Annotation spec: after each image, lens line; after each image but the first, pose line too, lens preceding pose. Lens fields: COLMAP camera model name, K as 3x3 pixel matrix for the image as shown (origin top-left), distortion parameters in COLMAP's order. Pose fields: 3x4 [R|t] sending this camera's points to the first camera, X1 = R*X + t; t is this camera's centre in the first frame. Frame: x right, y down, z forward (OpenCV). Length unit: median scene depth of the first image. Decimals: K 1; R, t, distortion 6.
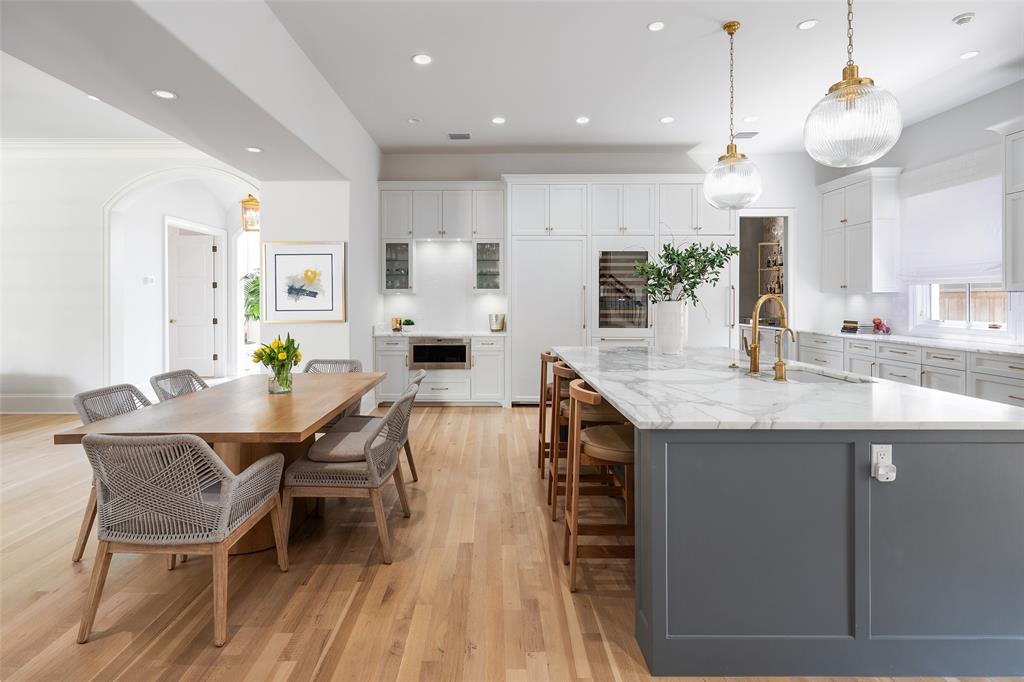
lens RADIAL K [[505.8, 0, 500.8], [0, 505.8, 299.1], [0, 0, 1]] dist [-0.002036, -0.000181]
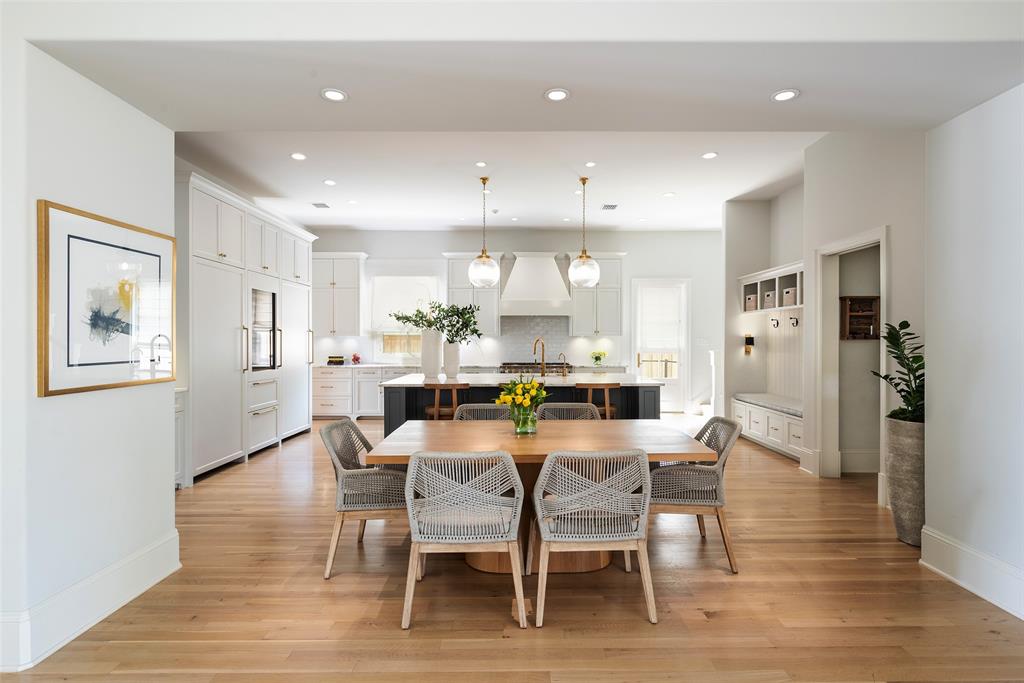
lens RADIAL K [[510.1, 0, 511.3], [0, 510.1, 341.2], [0, 0, 1]] dist [0.001590, 0.000031]
pose [[0.025331, -0.000028, 0.999679, -0.871385], [0.001079, 0.999999, 0.000001, 0.002434], [-0.999679, 0.001079, 0.025331, 0.606031]]
